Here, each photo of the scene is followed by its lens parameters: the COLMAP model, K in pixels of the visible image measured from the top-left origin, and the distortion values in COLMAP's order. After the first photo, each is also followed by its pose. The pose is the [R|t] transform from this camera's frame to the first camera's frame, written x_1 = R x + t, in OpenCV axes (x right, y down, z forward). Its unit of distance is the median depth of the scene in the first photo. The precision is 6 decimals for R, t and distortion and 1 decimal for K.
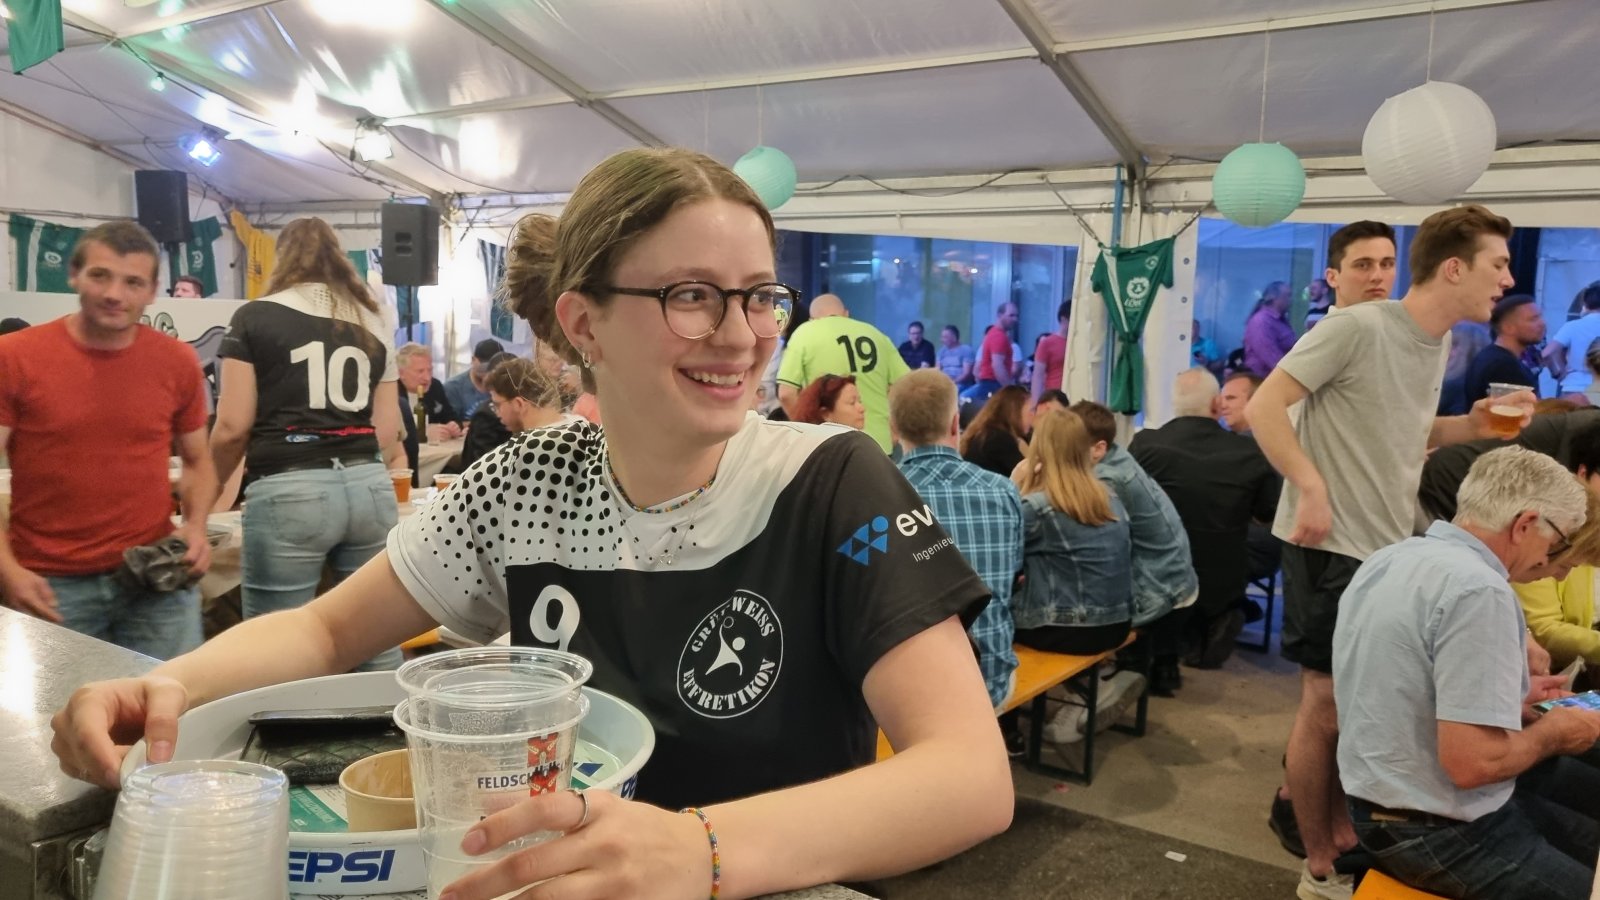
lens RADIAL K [[1234.9, 0, 805.9], [0, 1234.9, 463.3], [0, 0, 1]] dist [0.054053, -0.048557]
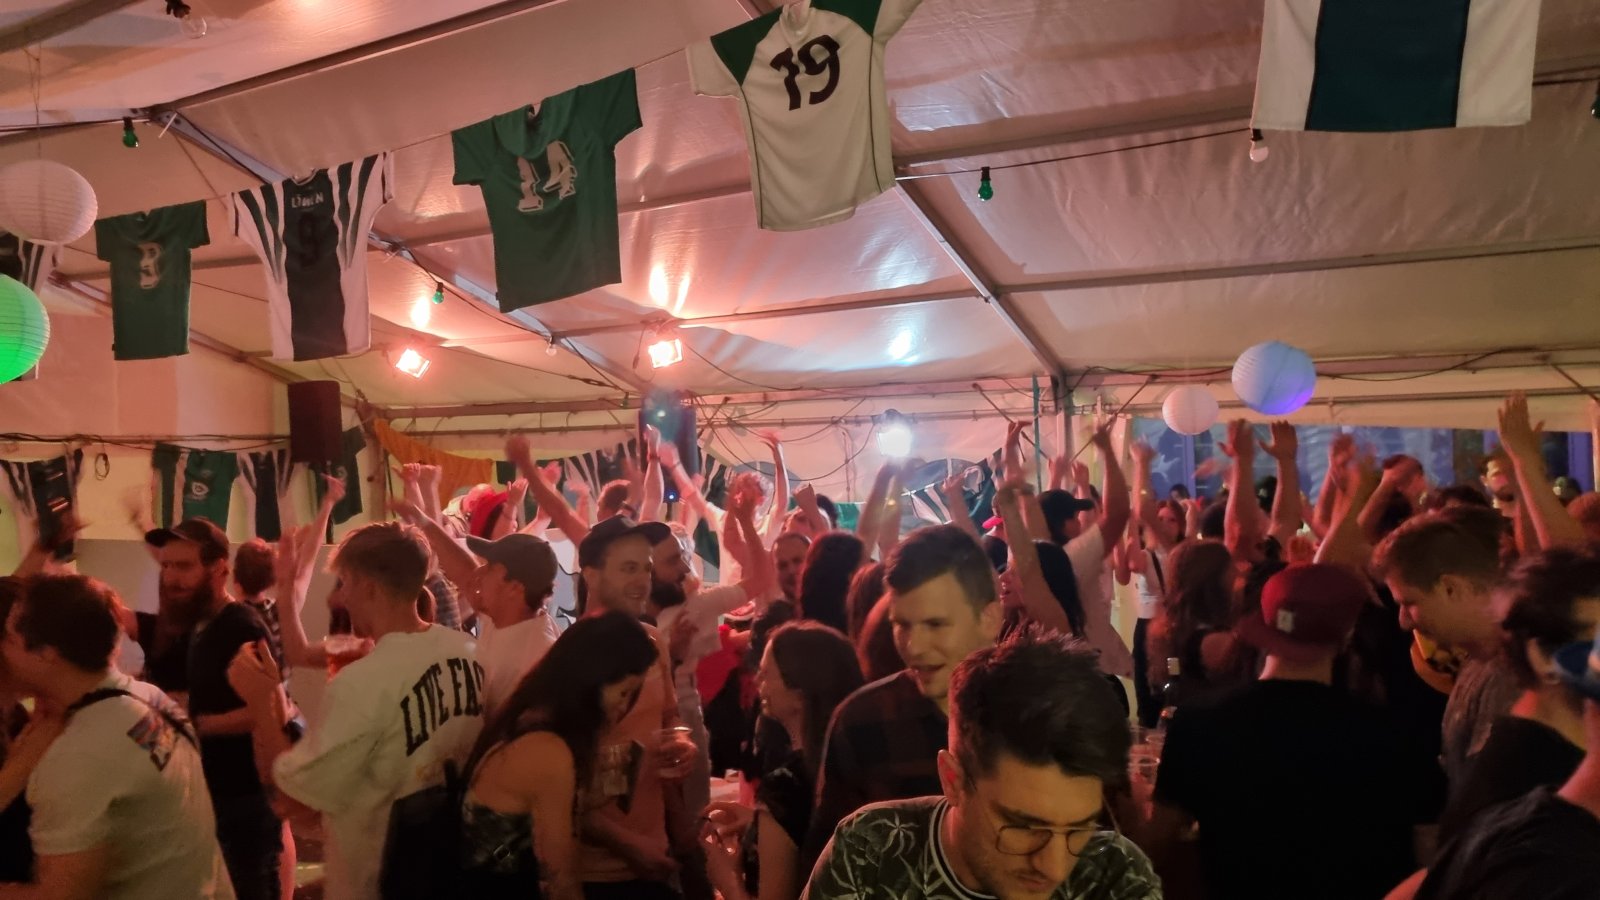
lens RADIAL K [[1234.9, 0, 798.7], [0, 1234.9, 445.6], [0, 0, 1]] dist [0.054053, -0.048557]
pose [[0.992959, -0.056076, 0.104346, -0.431012], [0.068402, 0.990588, -0.118559, -0.098889], [-0.096716, 0.124862, 0.987449, 0.178725]]
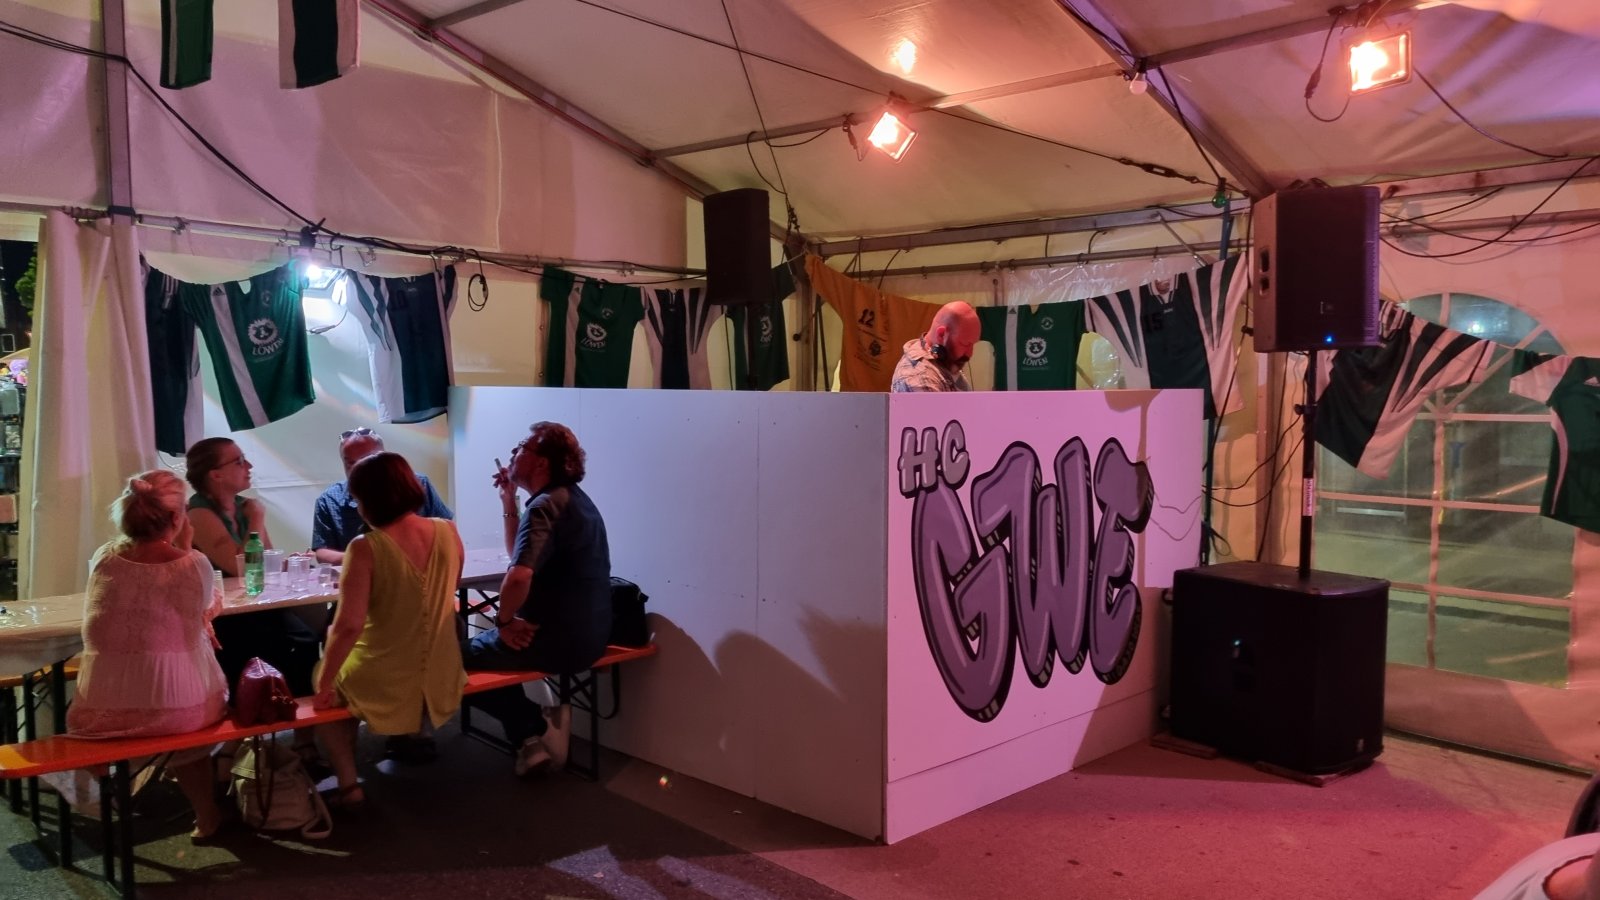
lens RADIAL K [[1234.9, 0, 784.7], [0, 1234.9, 465.9], [0, 0, 1]] dist [0.054053, -0.048557]
pose [[0.982956, -0.019391, -0.182815, -0.599797], [0.009761, 0.998524, -0.053433, -0.094308], [0.183581, 0.050738, 0.981694, 0.614641]]
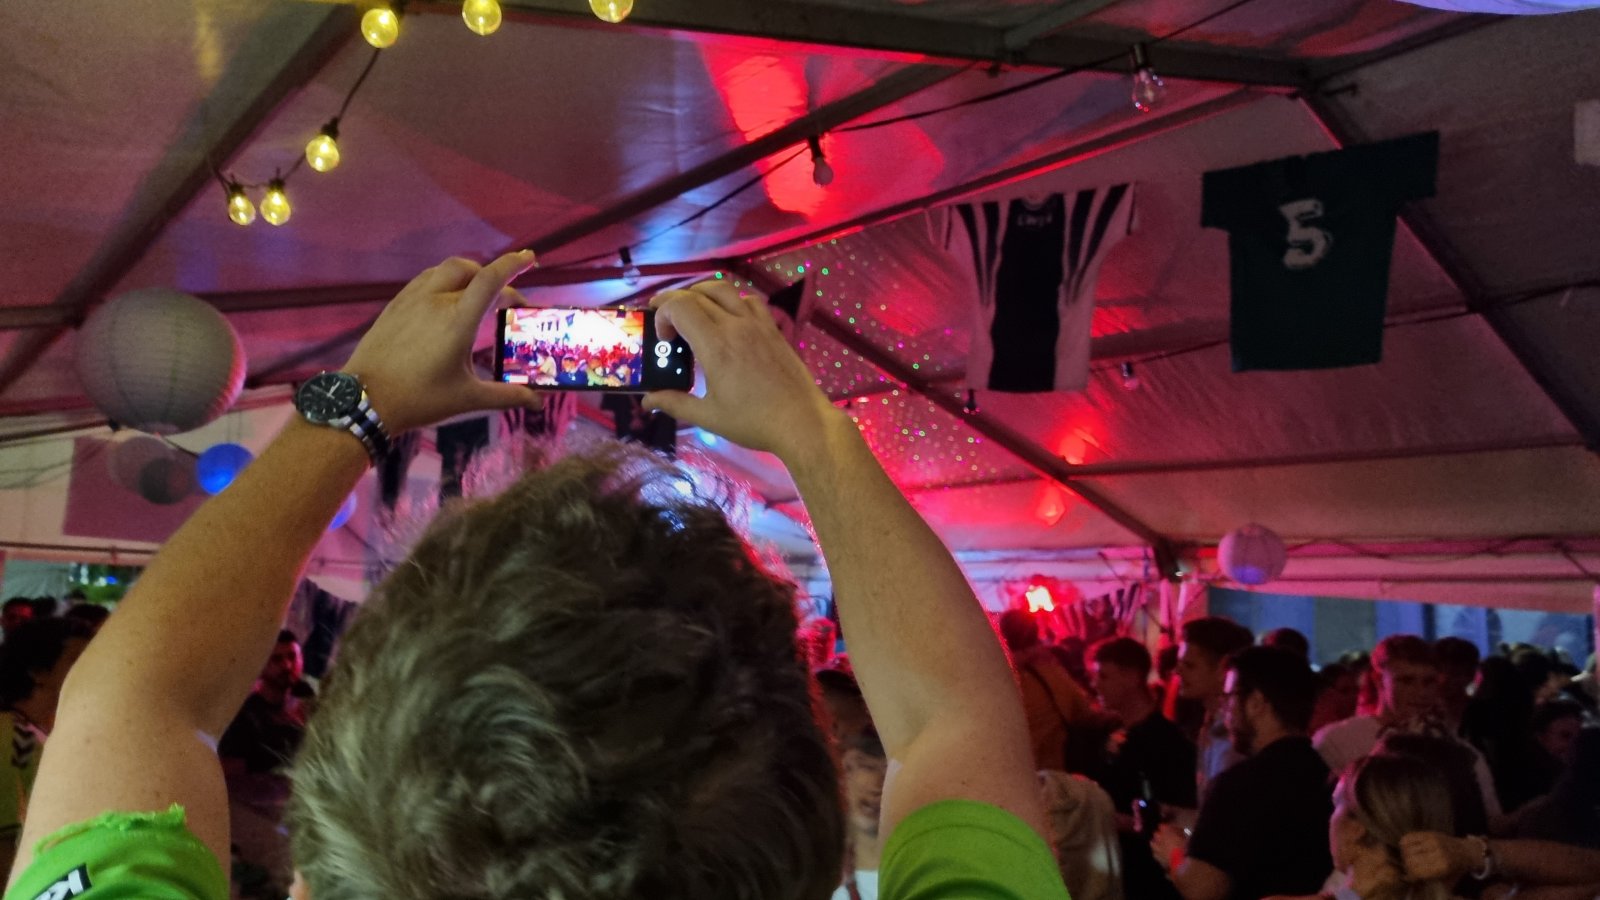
lens RADIAL K [[1234.9, 0, 802.3], [0, 1234.9, 457.0], [0, 0, 1]] dist [0.054053, -0.048557]
pose [[0.971415, -0.034304, -0.234896, -0.147396], [-0.025335, 0.968871, -0.246265, -0.042566], [0.236032, 0.245177, 0.940307, -0.072399]]
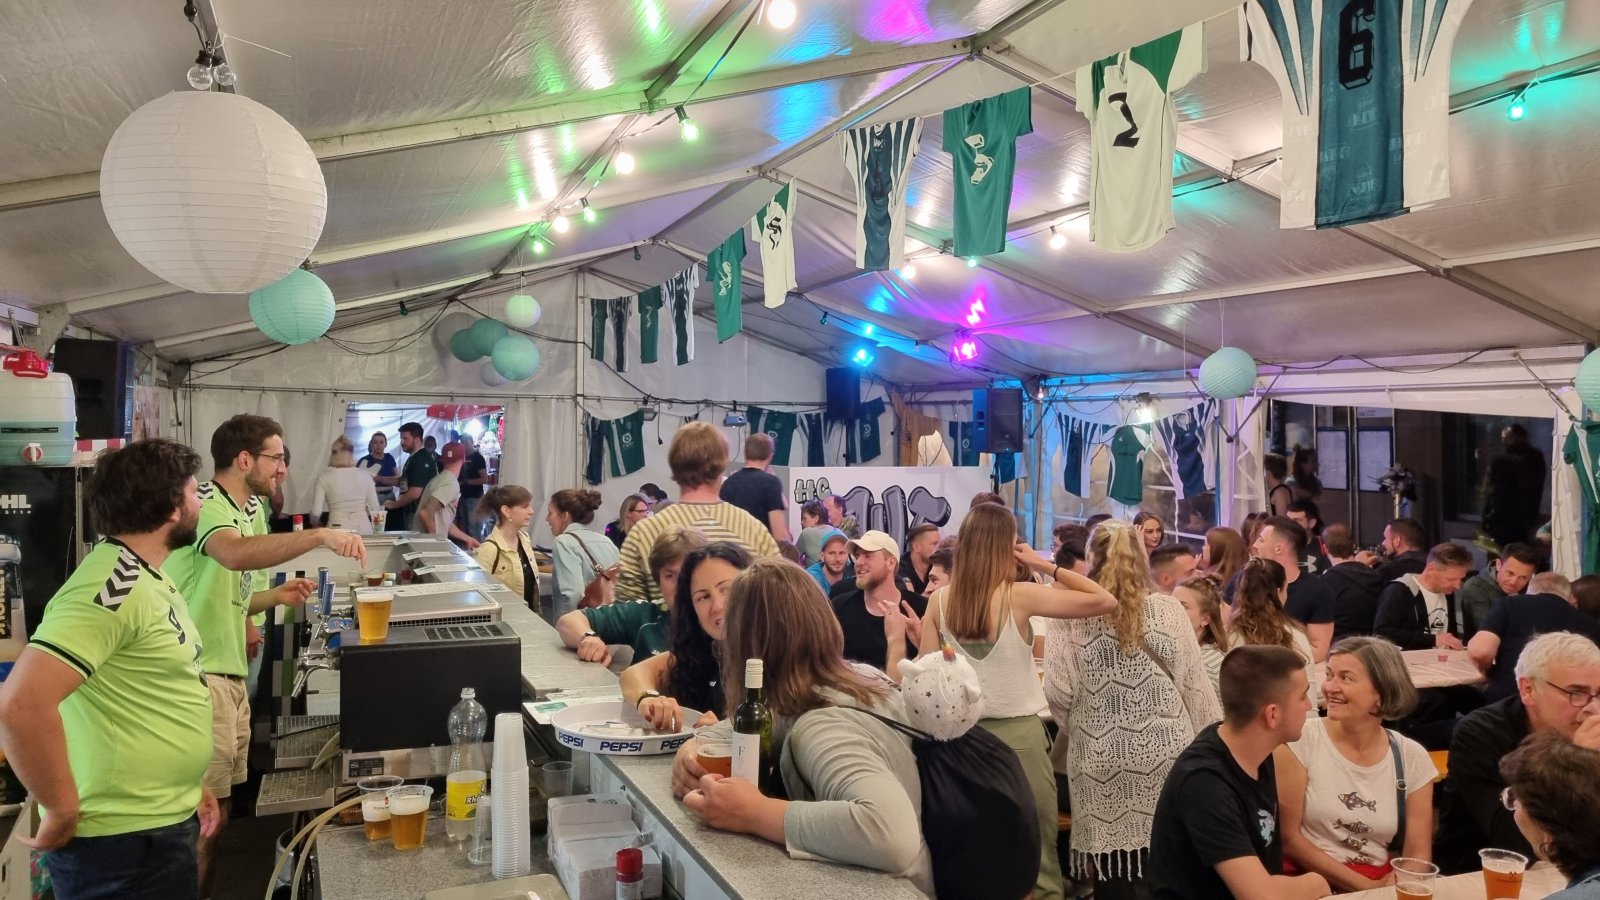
lens RADIAL K [[1234.9, 0, 773.8], [0, 1234.9, 475.9], [0, 0, 1]] dist [0.054053, -0.048557]
pose [[0.833636, -0.004099, -0.552299, 0.251762], [-0.046818, 0.995849, -0.078057, -0.014865], [0.550326, 0.090929, 0.829984, -0.222082]]
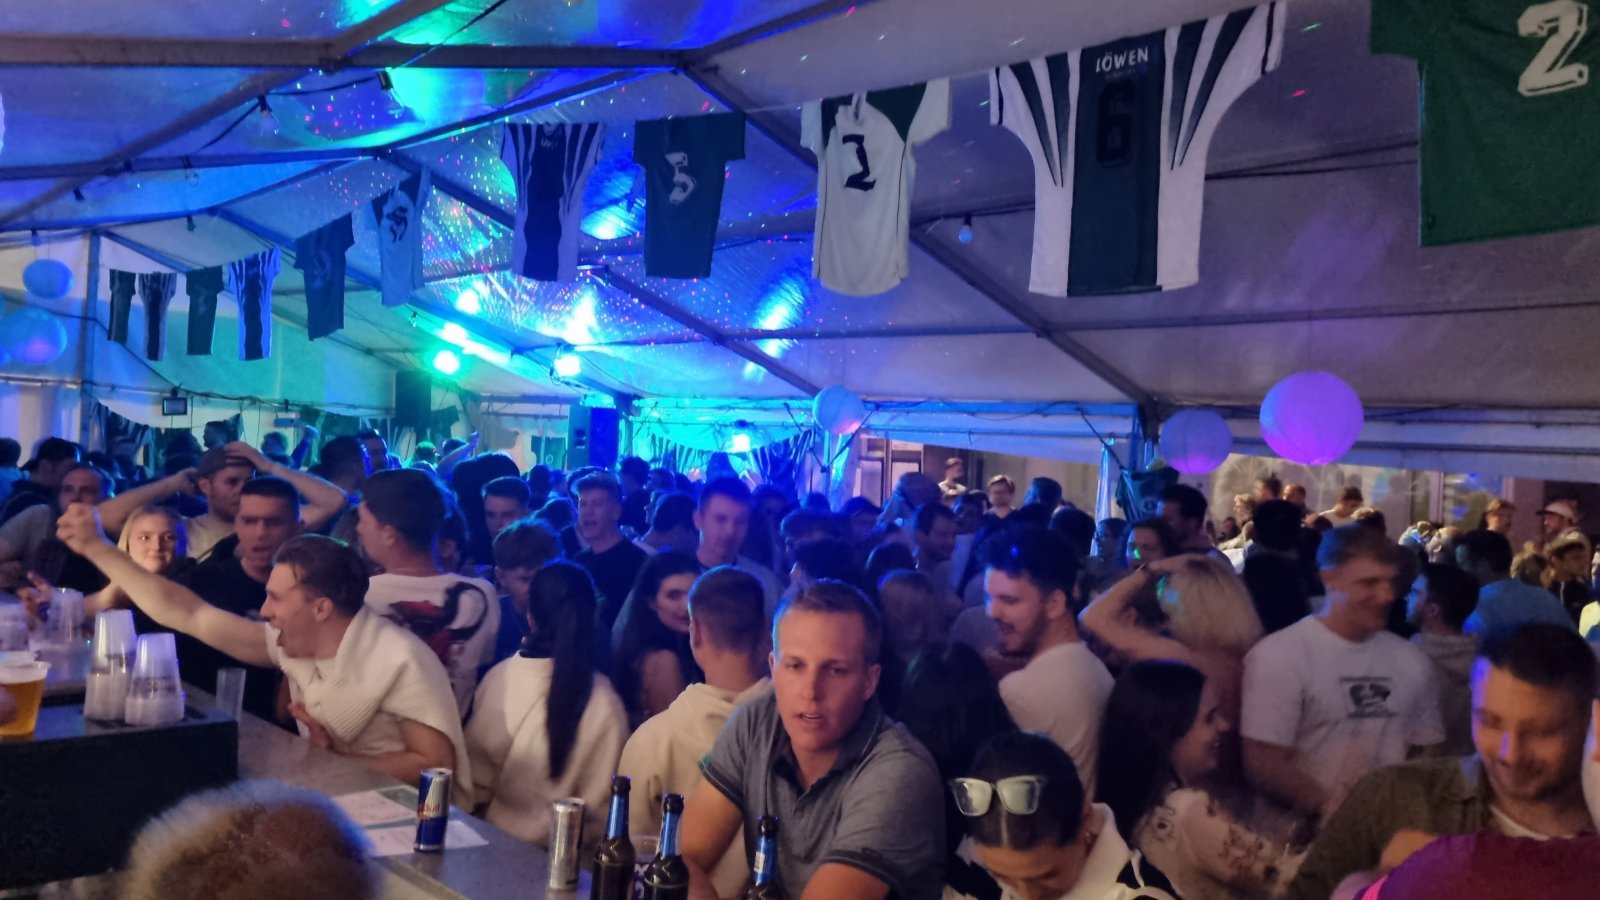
lens RADIAL K [[1234.9, 0, 803.6], [0, 1234.9, 463.0], [0, 0, 1]] dist [0.054053, -0.048557]
pose [[0.983577, 0.025500, -0.178680, 0.143533], [-0.046728, 0.992193, -0.115624, -0.027296], [0.174337, 0.122074, 0.977090, -0.215437]]
